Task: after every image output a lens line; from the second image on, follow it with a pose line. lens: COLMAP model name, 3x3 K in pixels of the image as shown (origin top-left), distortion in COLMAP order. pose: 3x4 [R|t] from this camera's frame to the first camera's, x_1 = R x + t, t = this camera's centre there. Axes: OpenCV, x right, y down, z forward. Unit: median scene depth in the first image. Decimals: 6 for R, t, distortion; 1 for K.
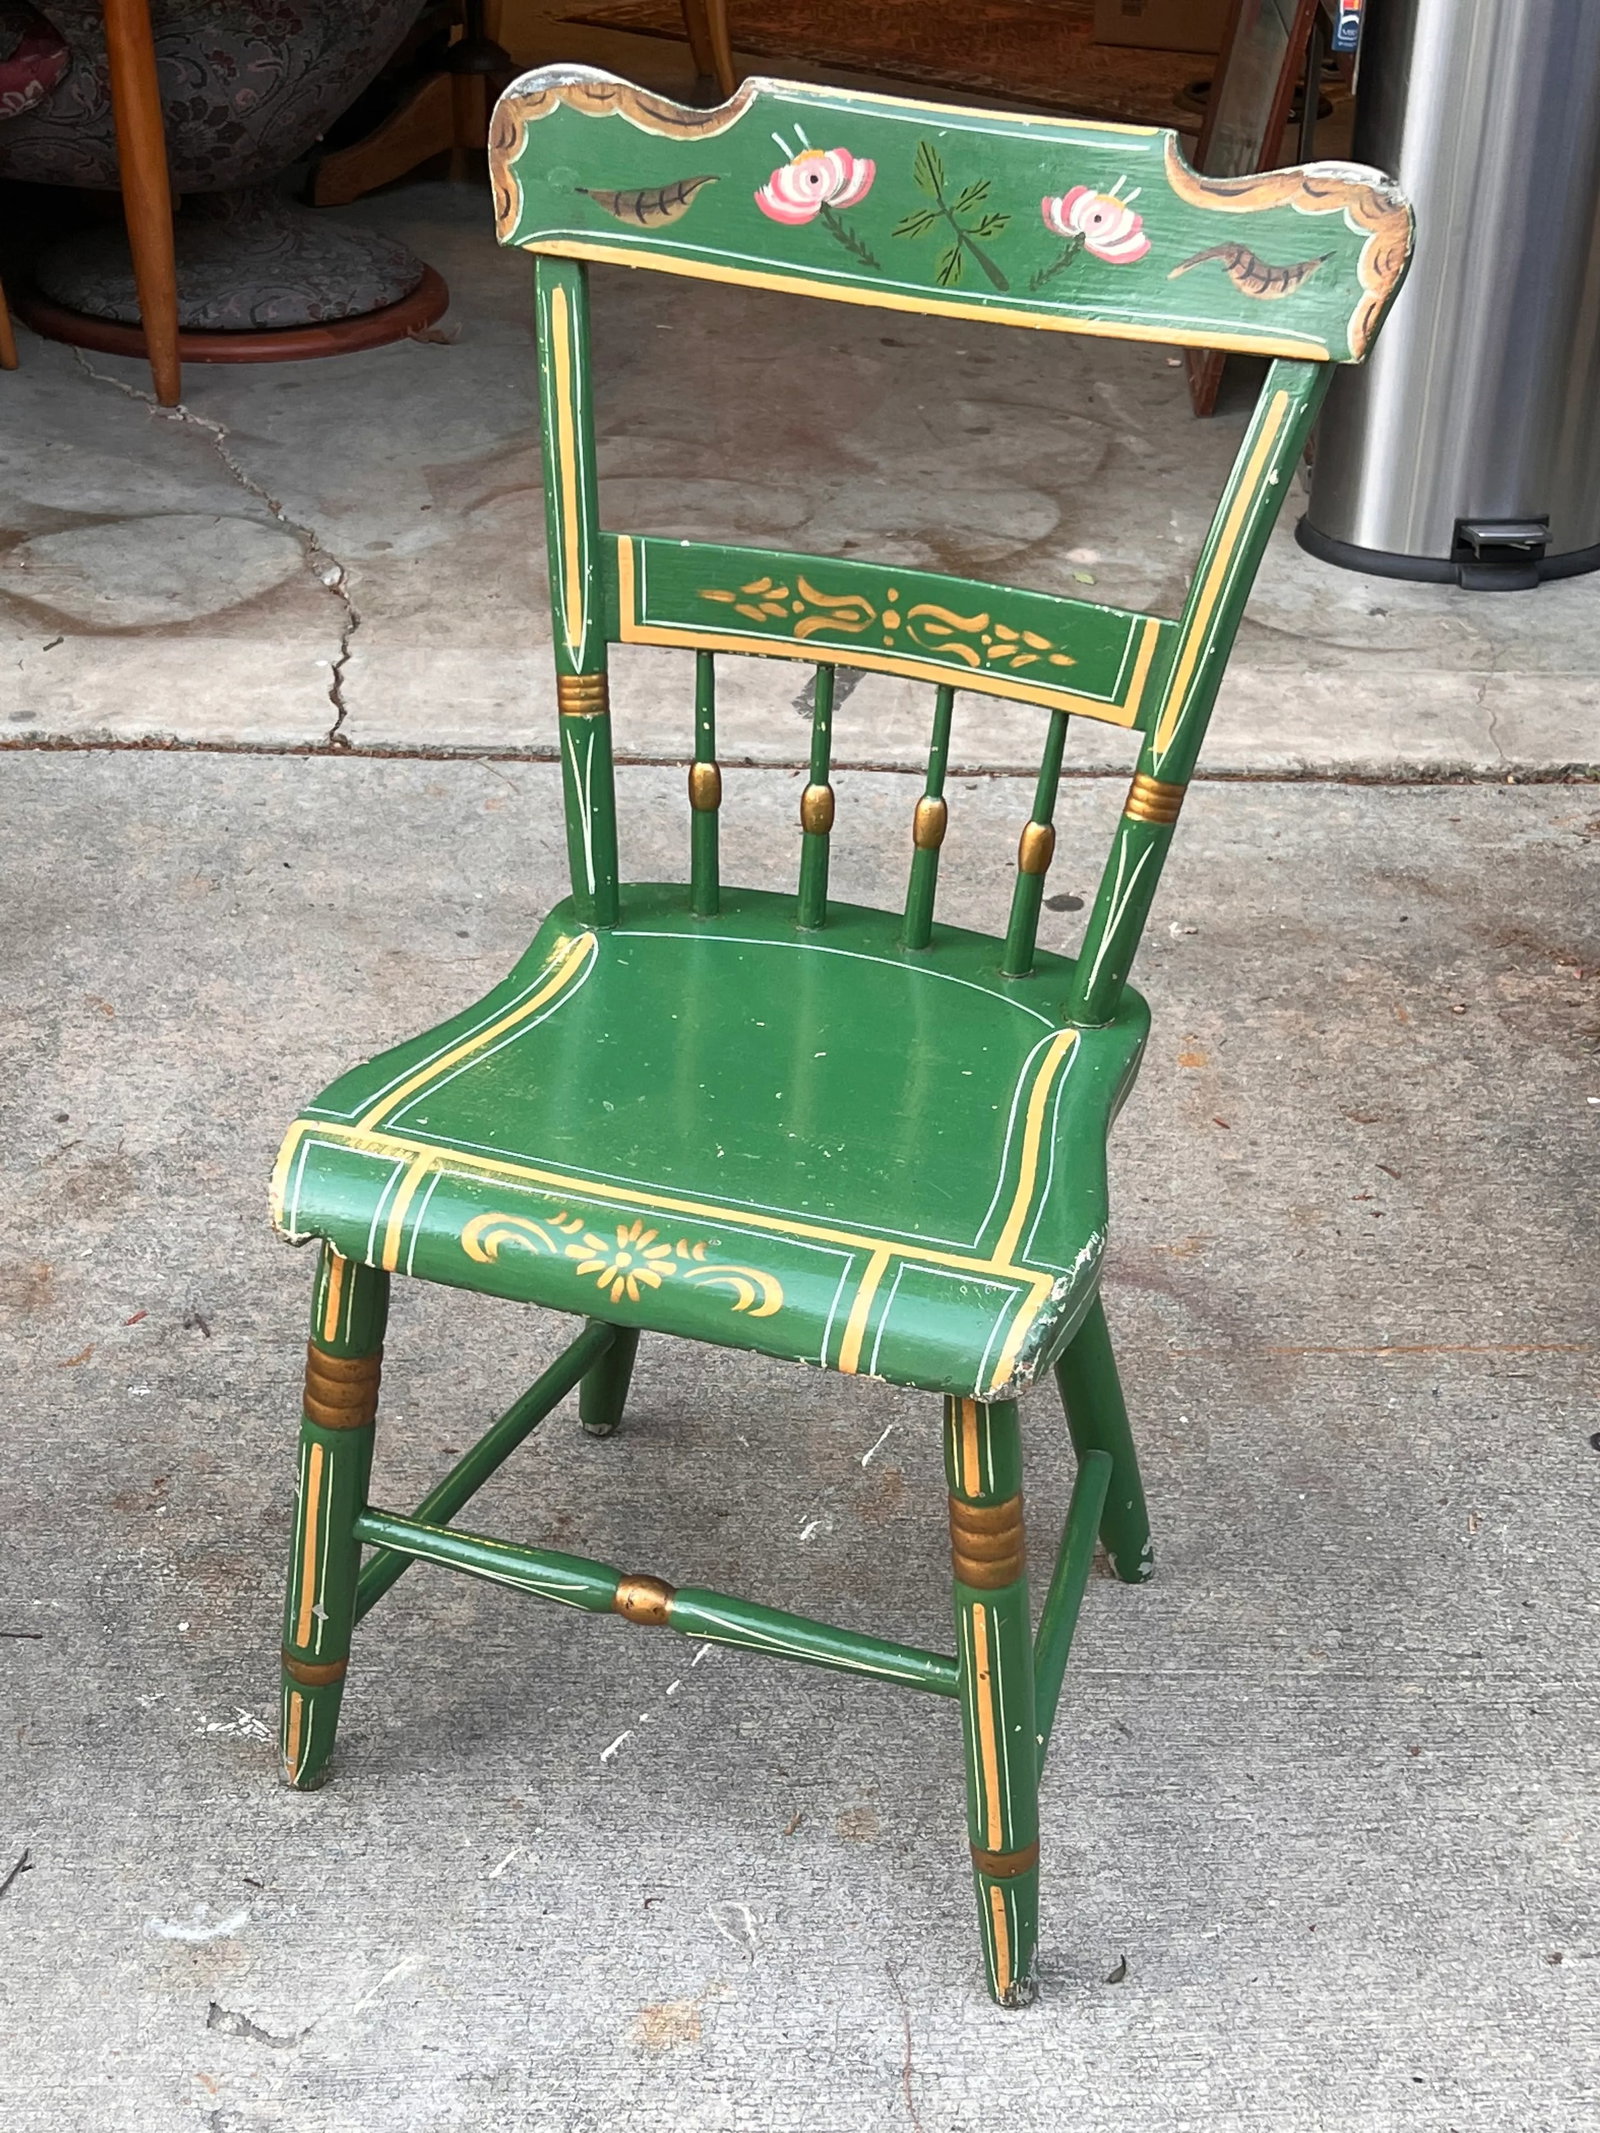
lens RADIAL K [[3077.3, 0, 793.7], [0, 3077.3, 1105.0], [0, 0, 1]] dist [0.189913, -0.619168]
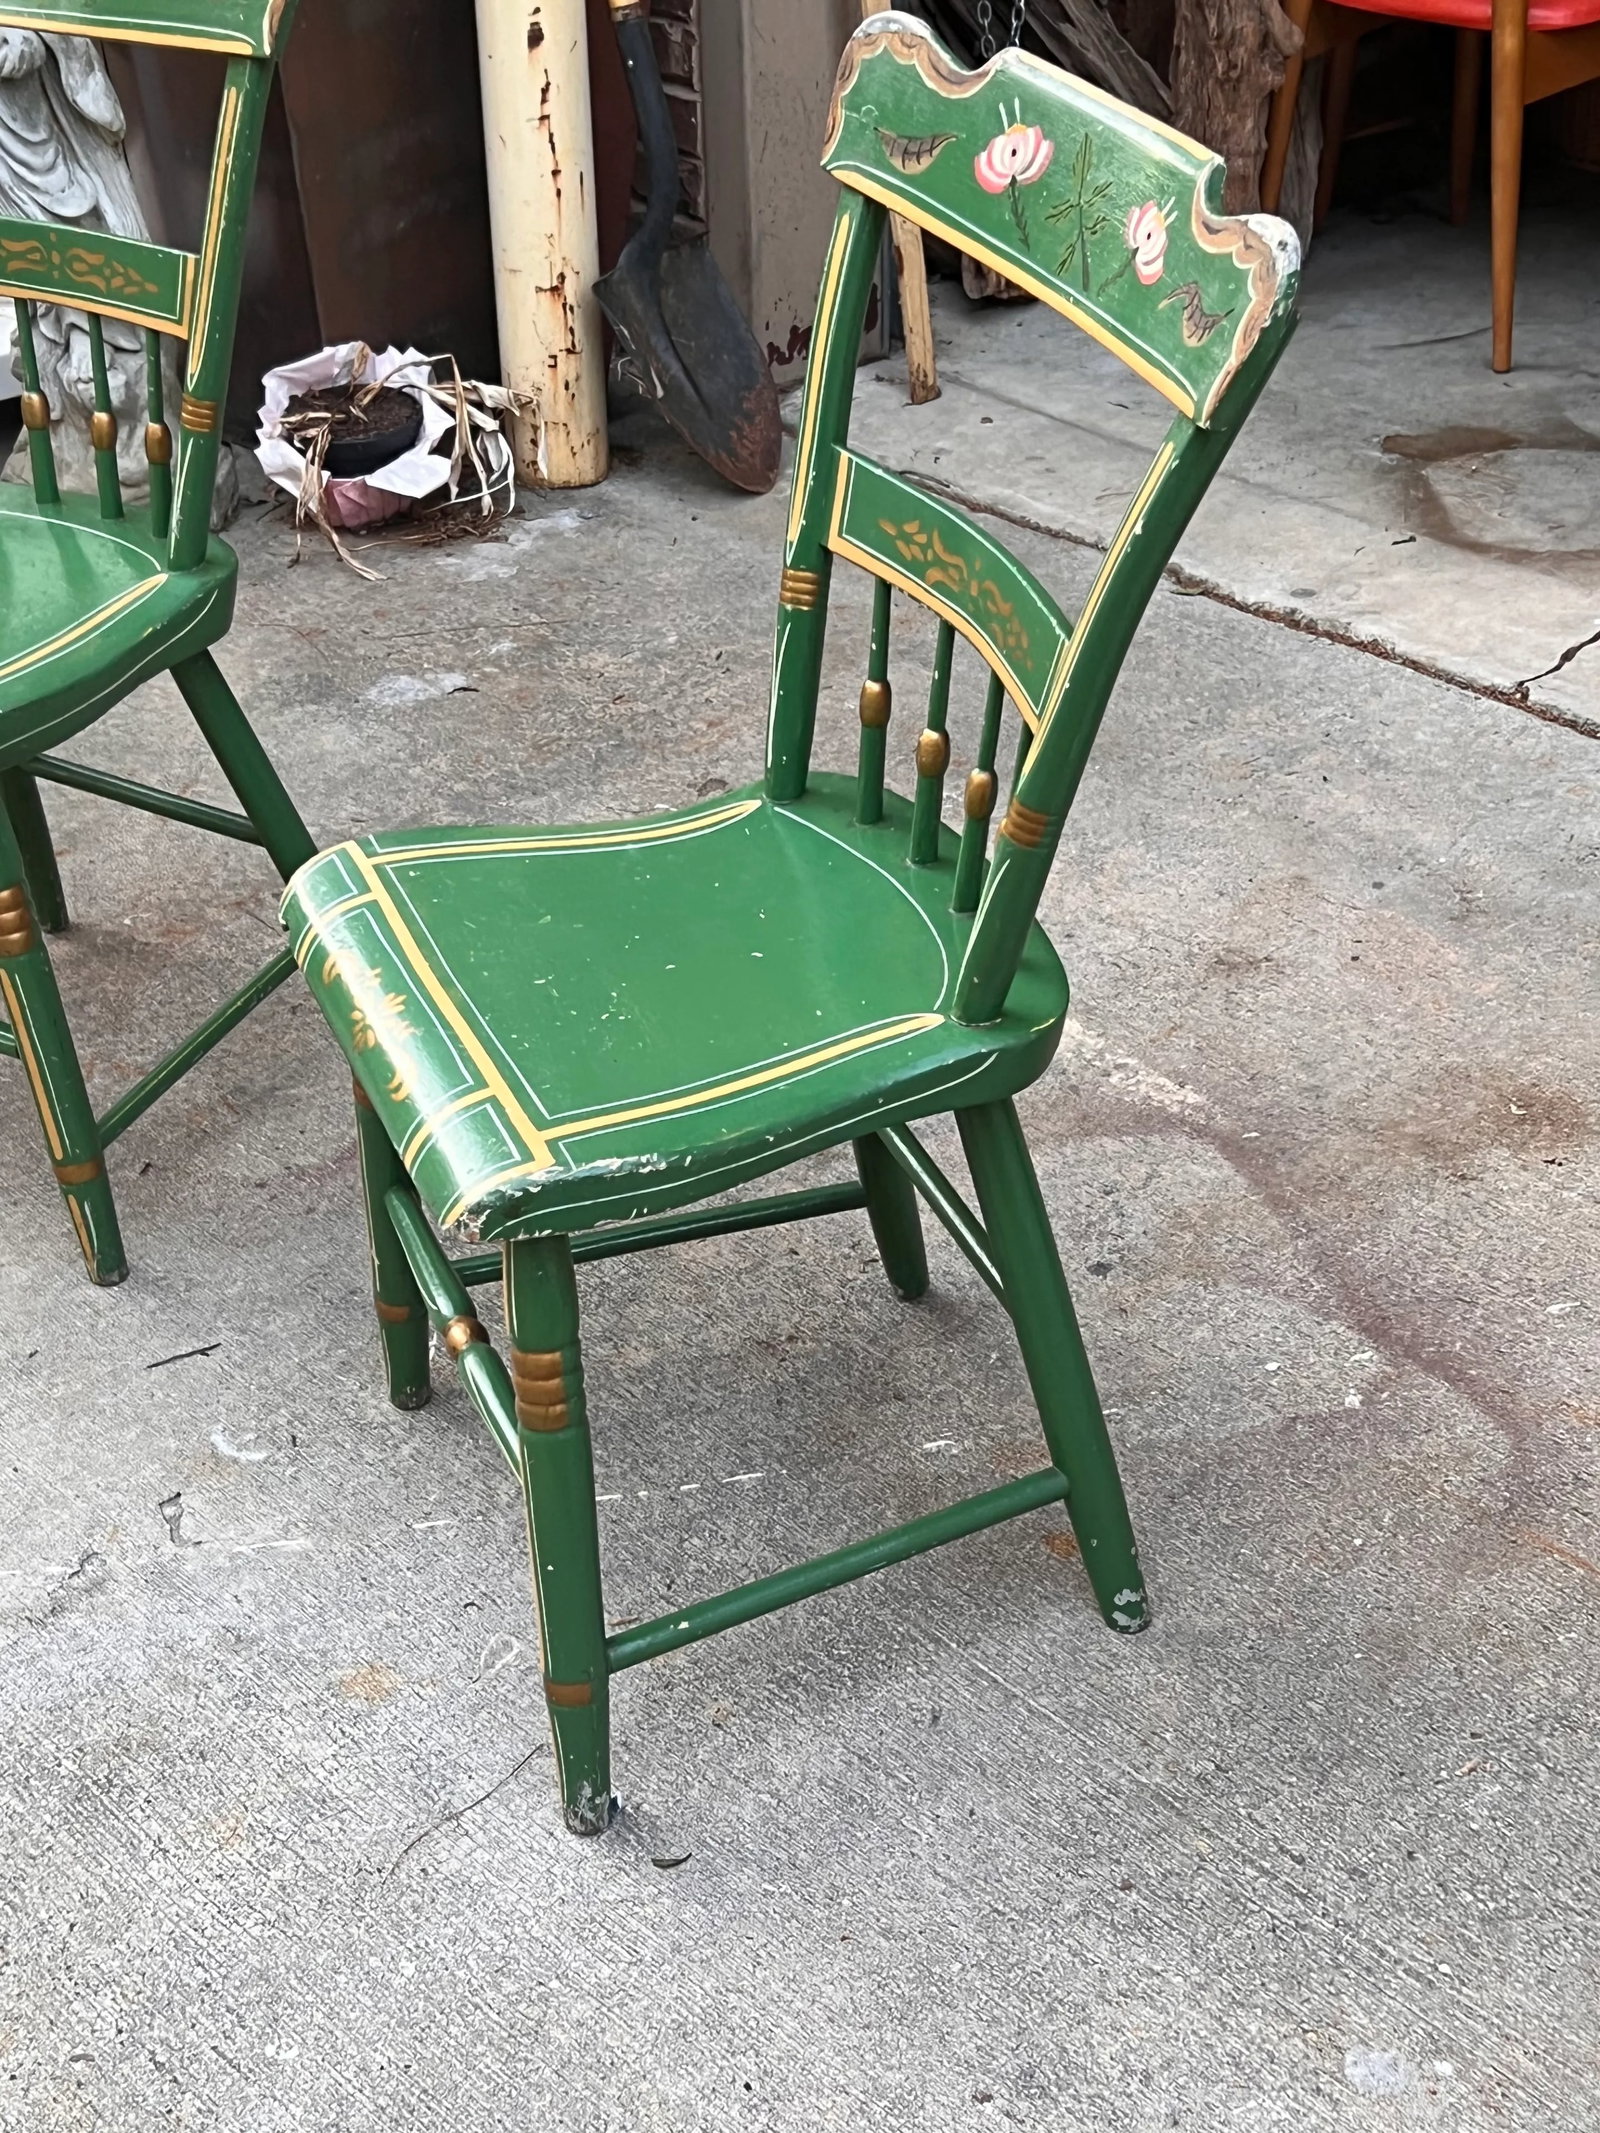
lens RADIAL K [[3077.3, 0, 793.7], [0, 3077.3, 1105.0], [0, 0, 1]] dist [0.189913, -0.619168]
pose [[0.654247, 0.364194, -0.662815, 0.708173], [-0.341885, 0.924175, 0.170336, -0.146910], [0.674593, 0.115165, 0.729151, 0.221028]]
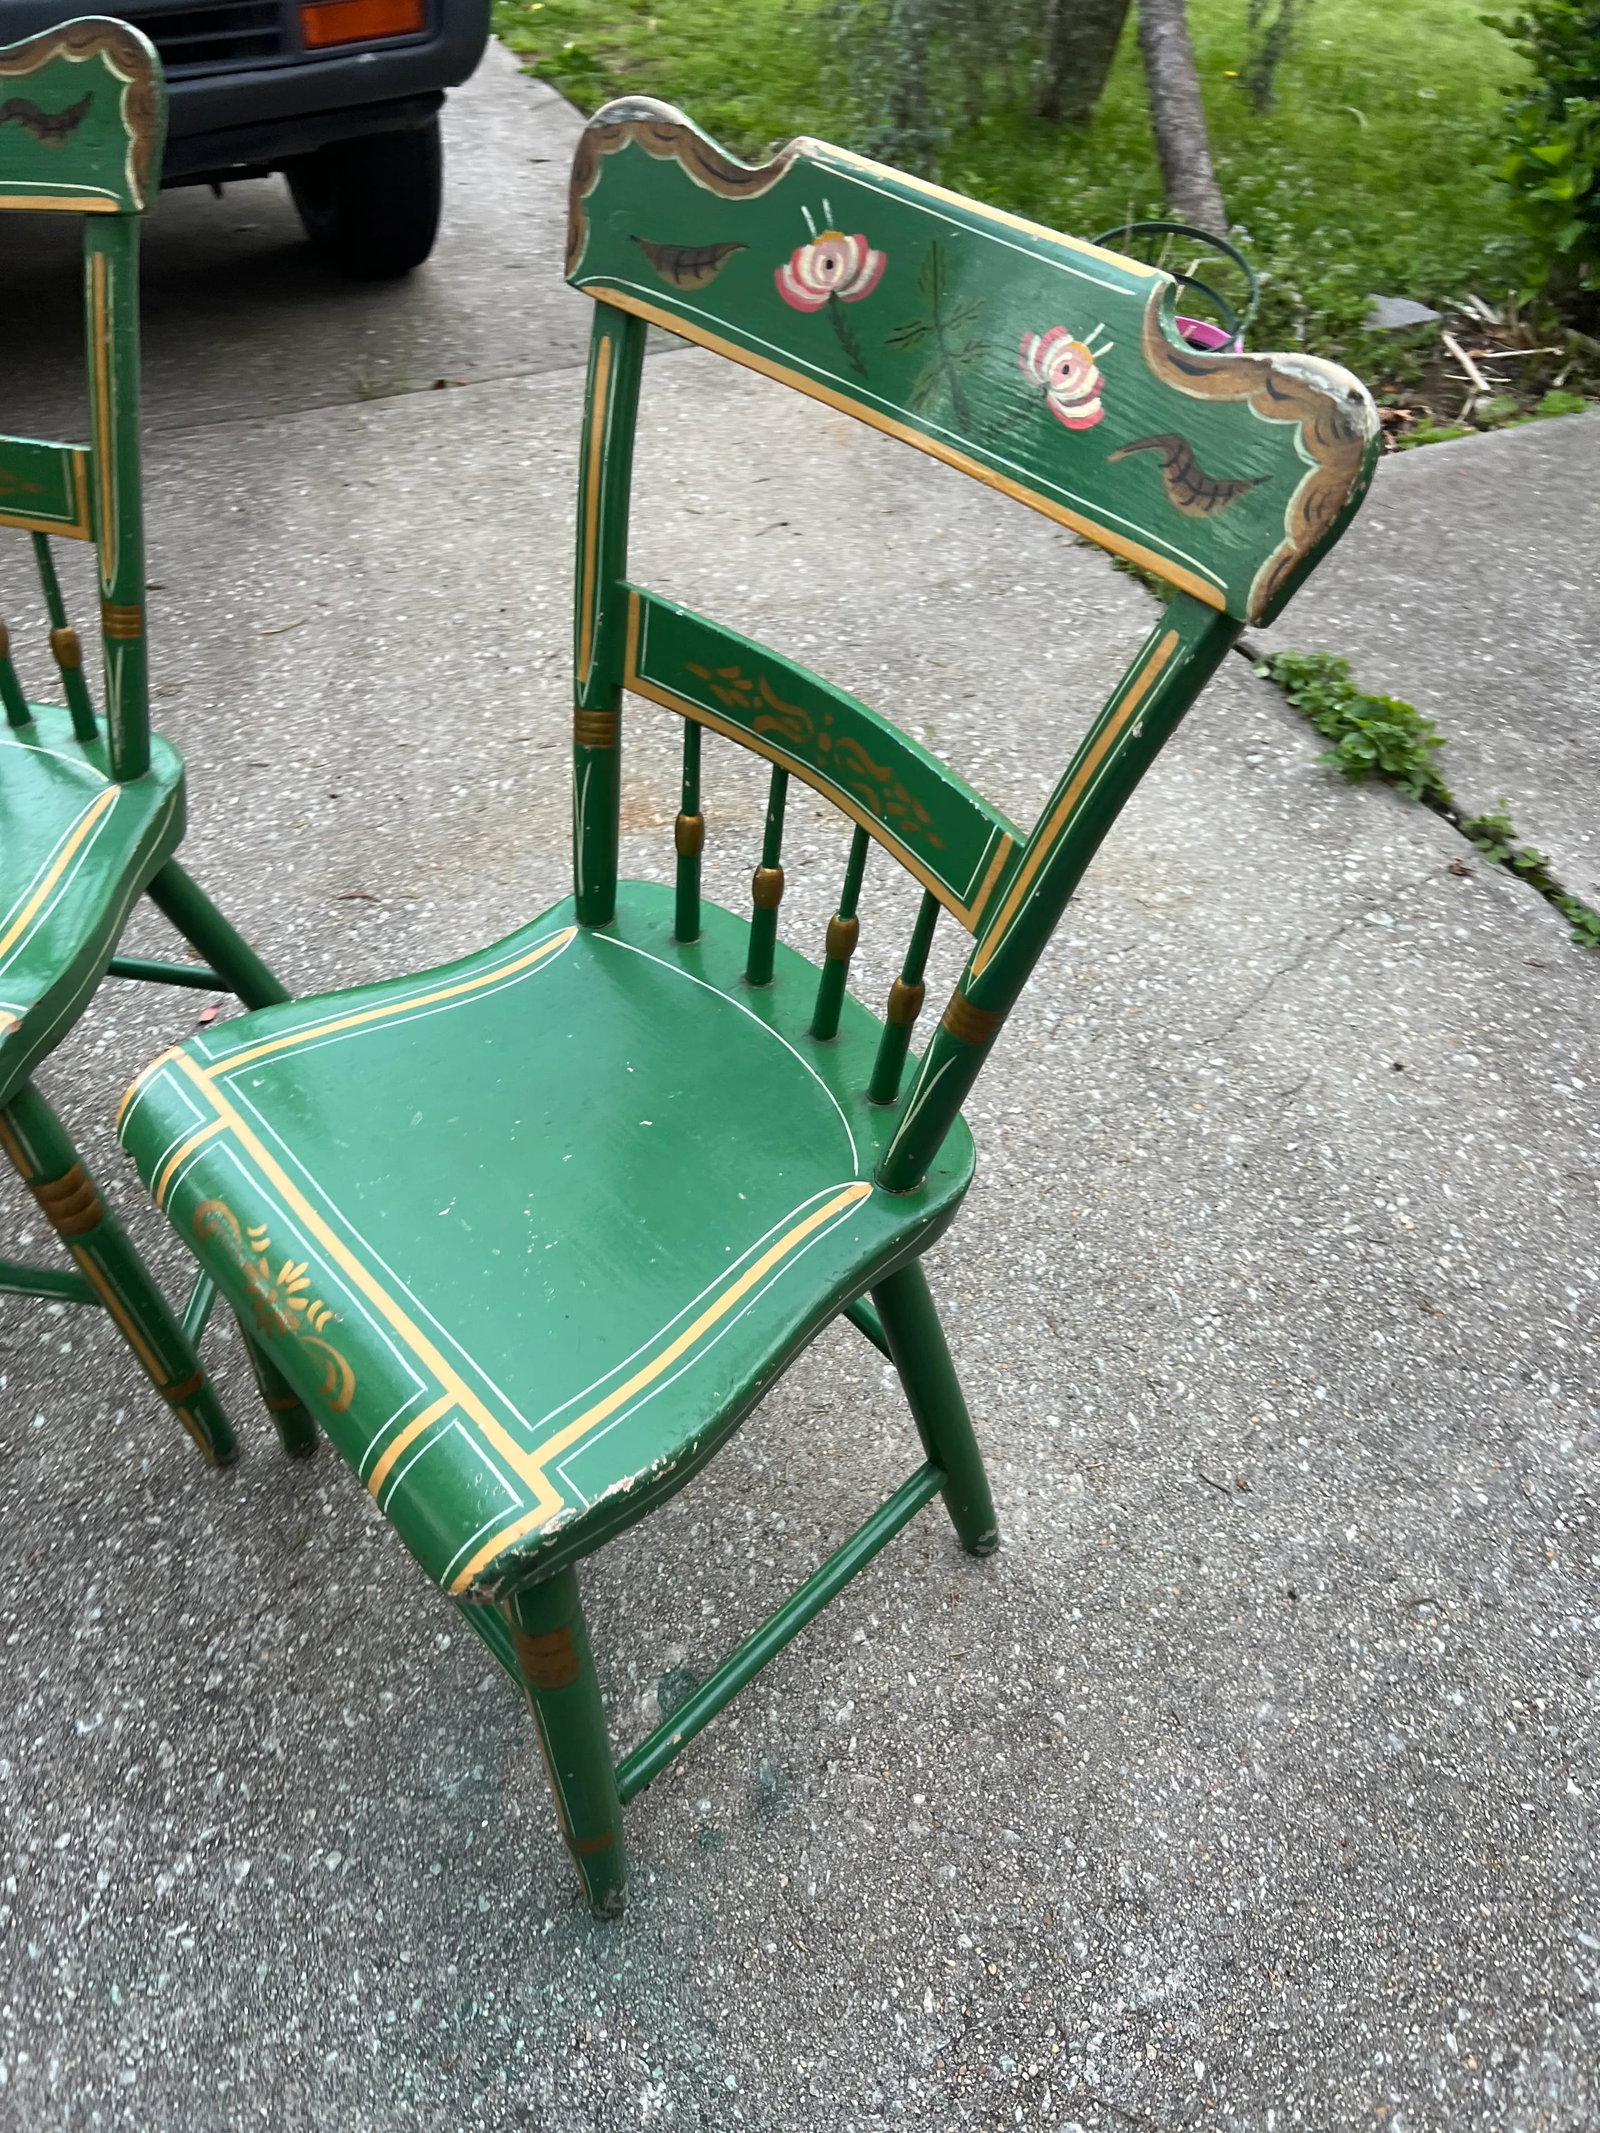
lens RADIAL K [[1627.5, 0, 774.4], [0, 1627.5, 1055.6], [0, 0, 1]] dist [0.041358, -0.057734]
pose [[0.860632, 0.341617, -0.377638, 0.240363], [-0.247942, 0.928863, 0.275207, -0.195430], [0.444789, -0.143220, 0.884110, 0.494551]]
